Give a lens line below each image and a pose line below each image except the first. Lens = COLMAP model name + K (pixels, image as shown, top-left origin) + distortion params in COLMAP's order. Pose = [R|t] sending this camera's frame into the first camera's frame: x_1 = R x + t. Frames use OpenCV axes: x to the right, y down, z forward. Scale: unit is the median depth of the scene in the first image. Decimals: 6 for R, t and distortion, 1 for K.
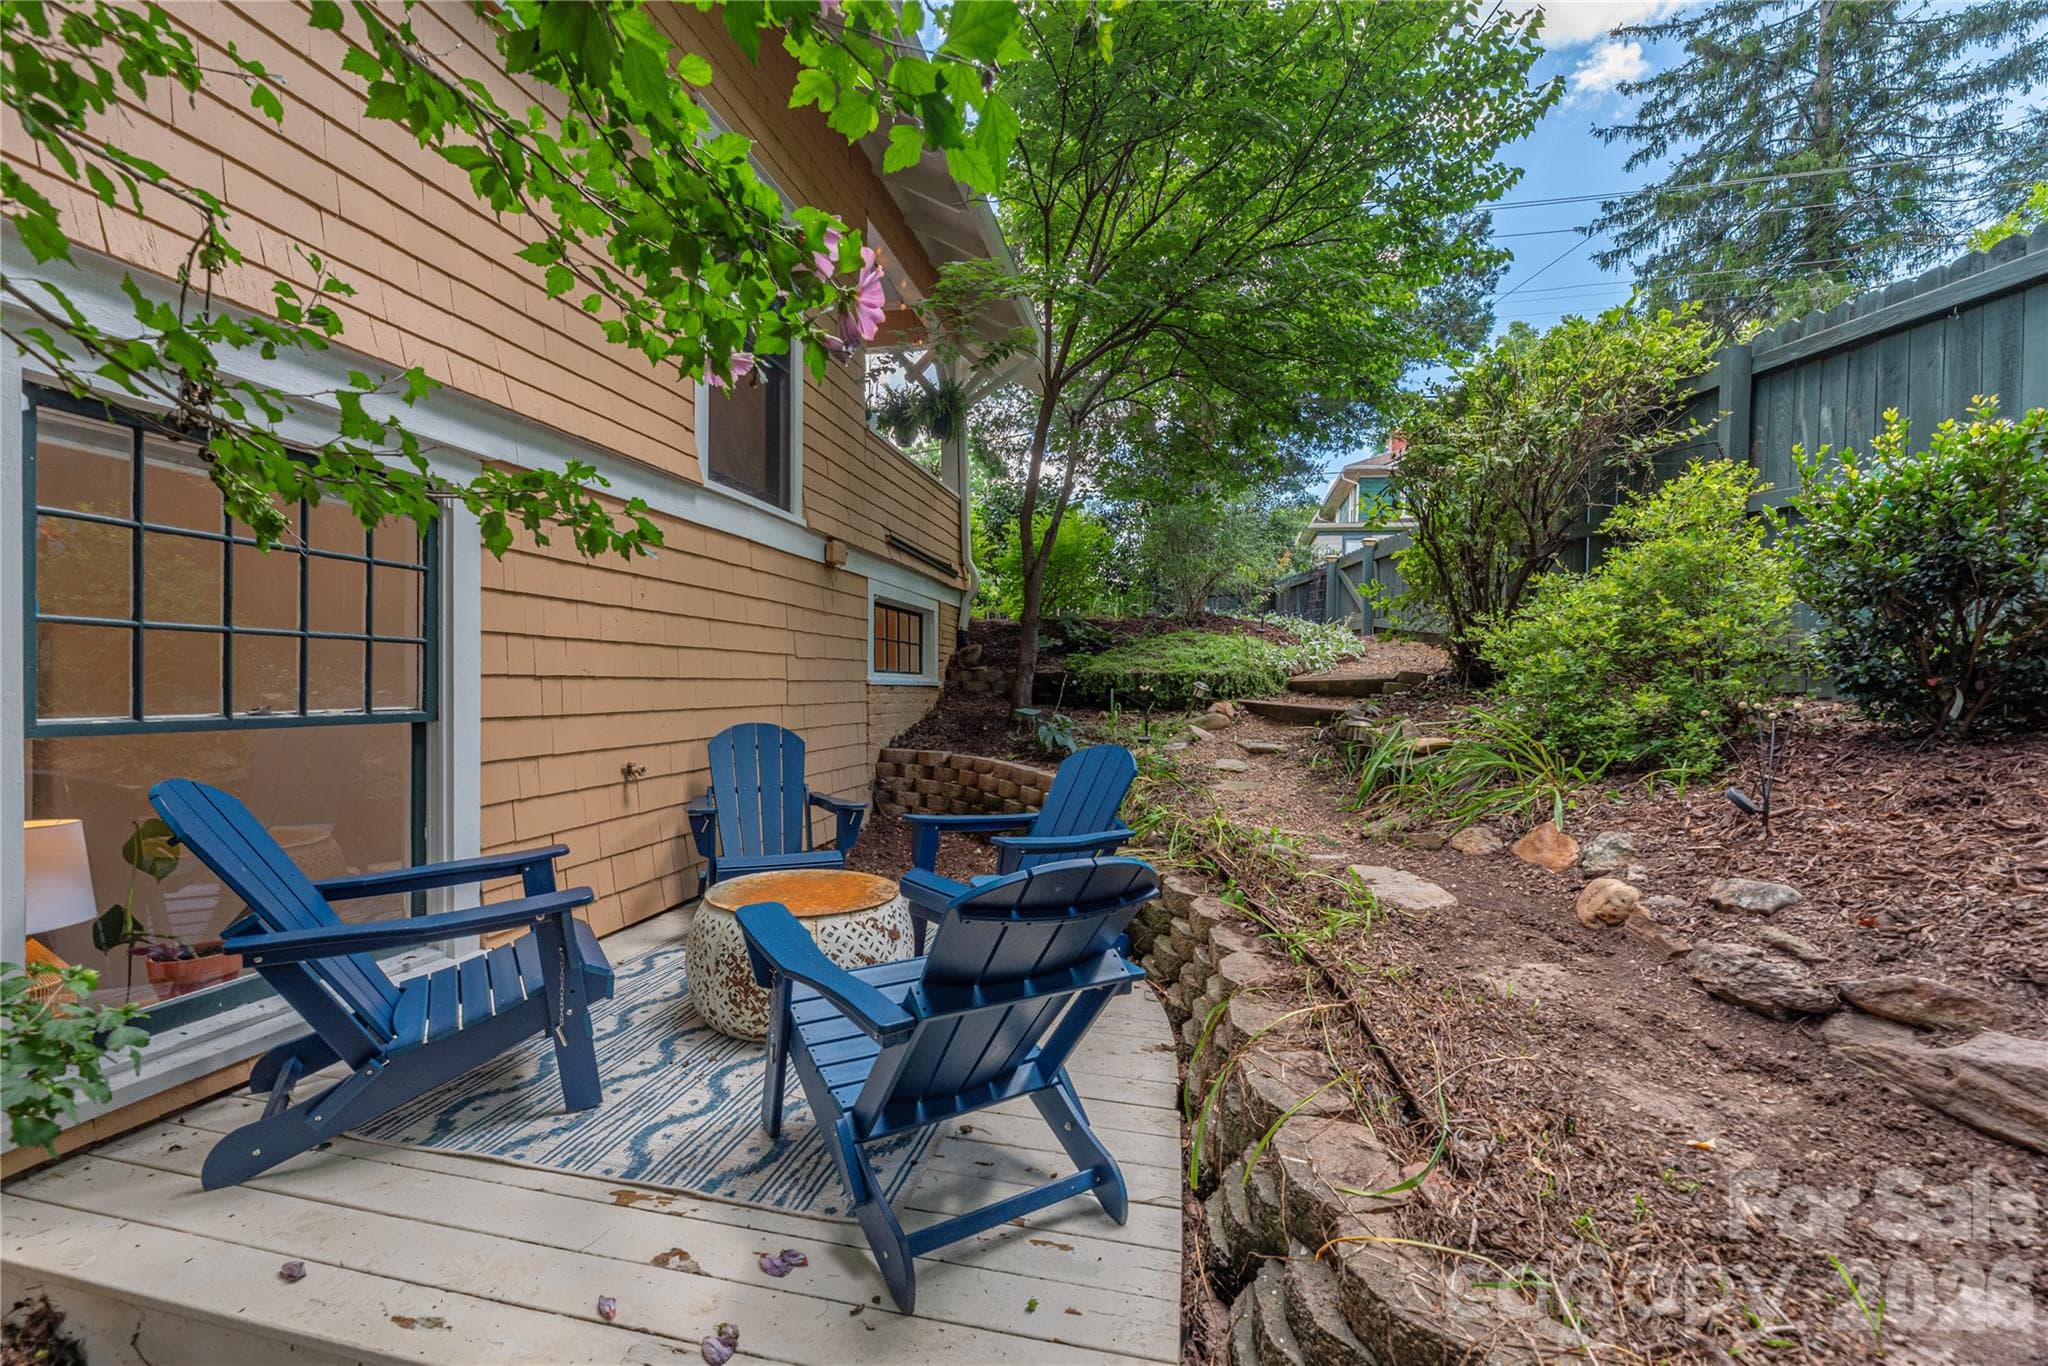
lens RADIAL K [[838.0, 0, 1014.0], [0, 838.0, 689.0], [0, 0, 1]] dist [0.000589, -0.000190]
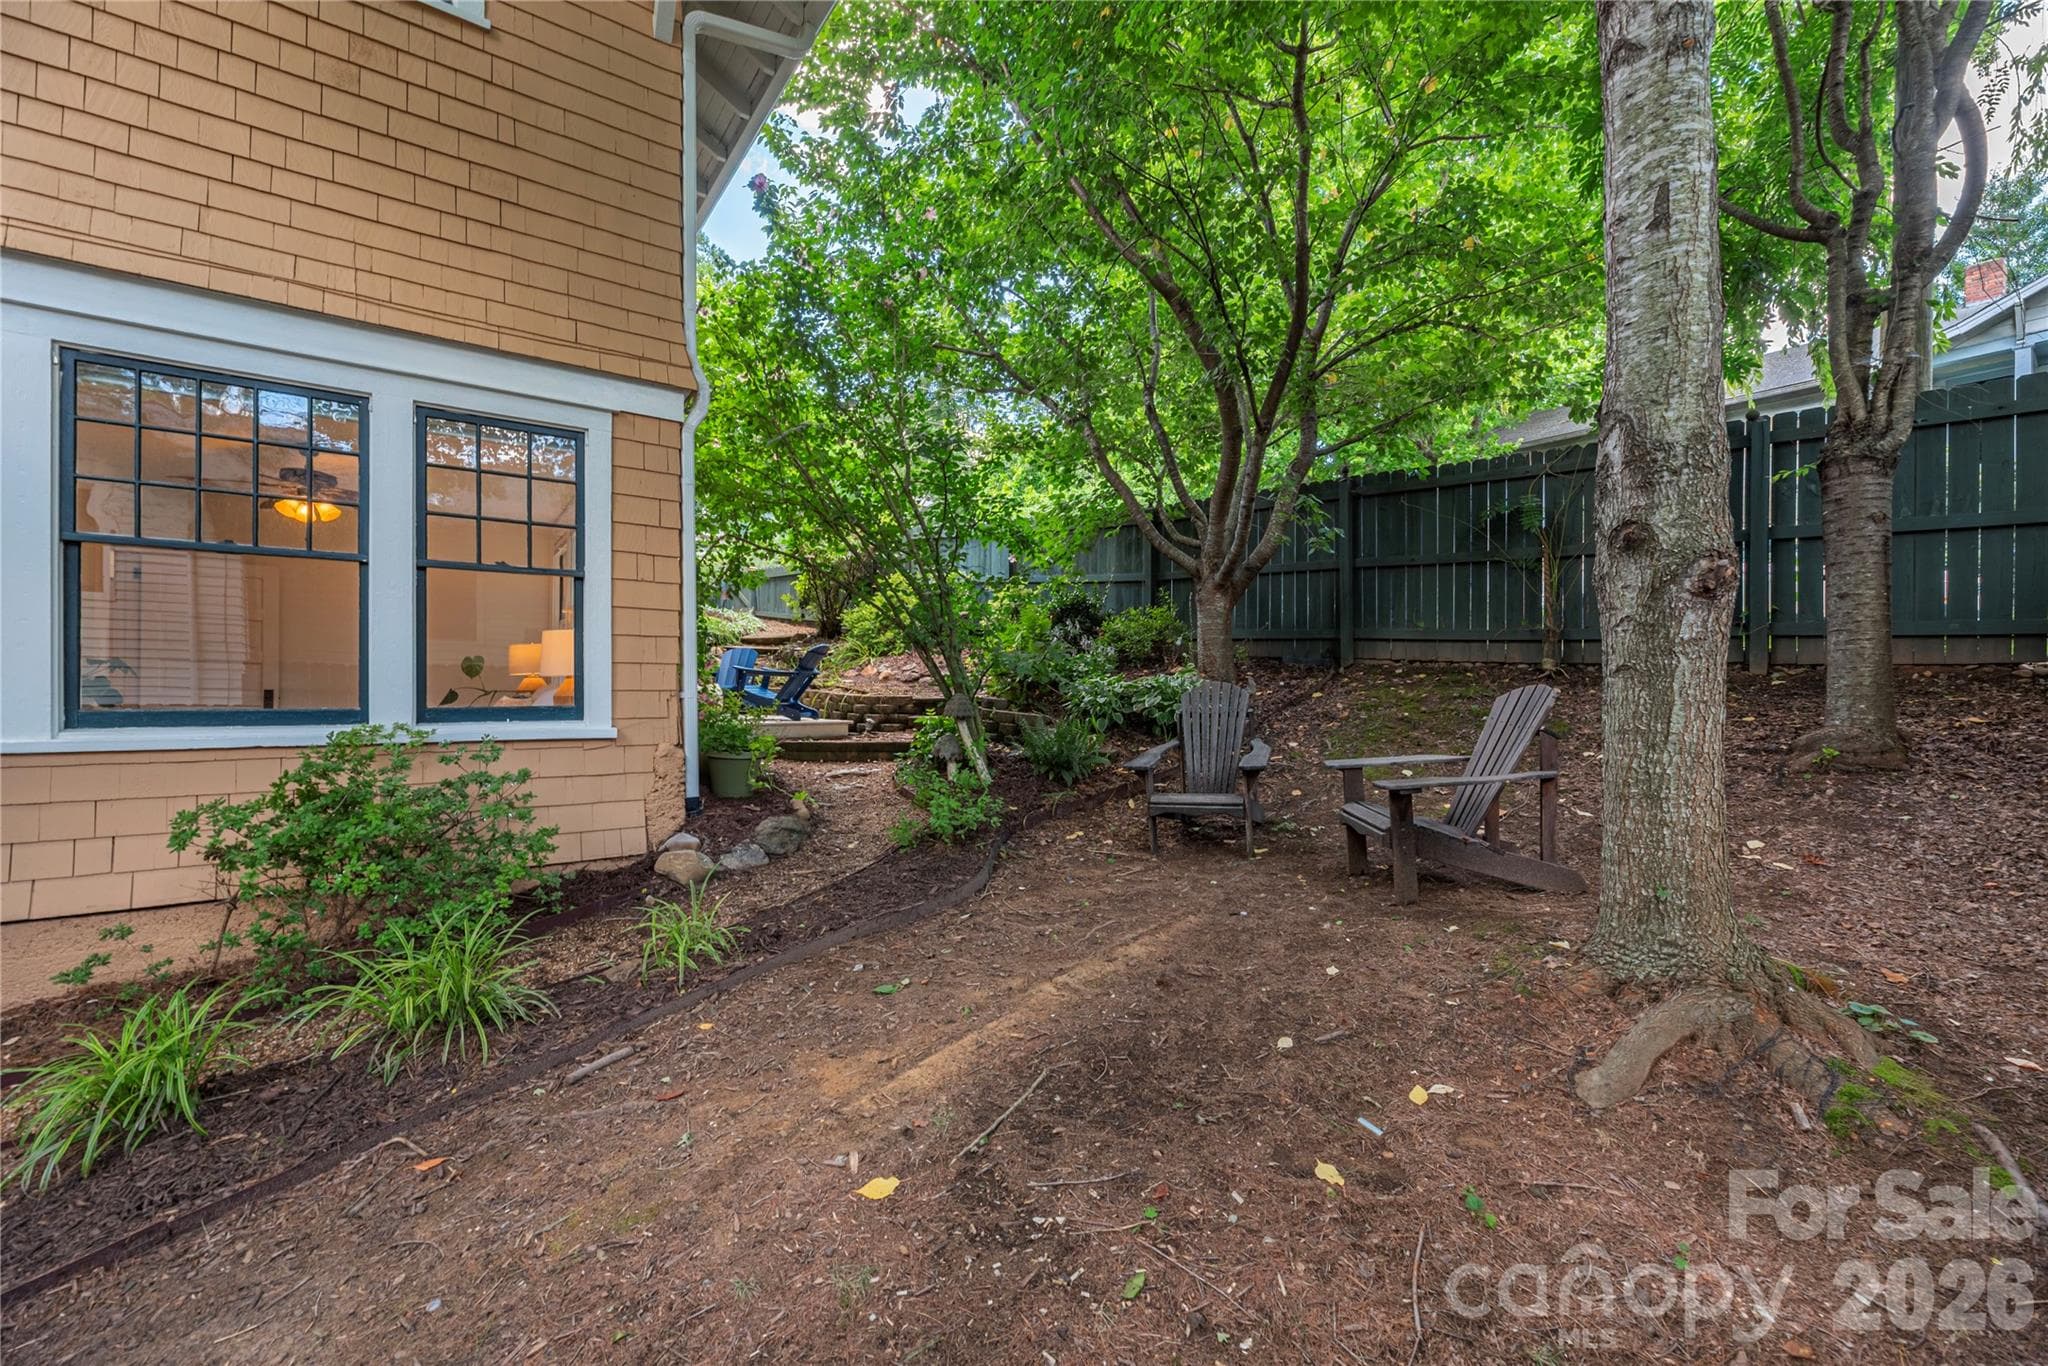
lens RADIAL K [[838.0, 0, 1023.6], [0, 838.0, 692.2], [0, 0, 1]] dist [0.000589, -0.000190]
pose [[0.658241, 0.001556, 0.752806, -1.618843], [-0.000921, 0.999999, -0.001261, 0.265499], [-0.752807, 0.000137, 0.658242, -1.862640]]
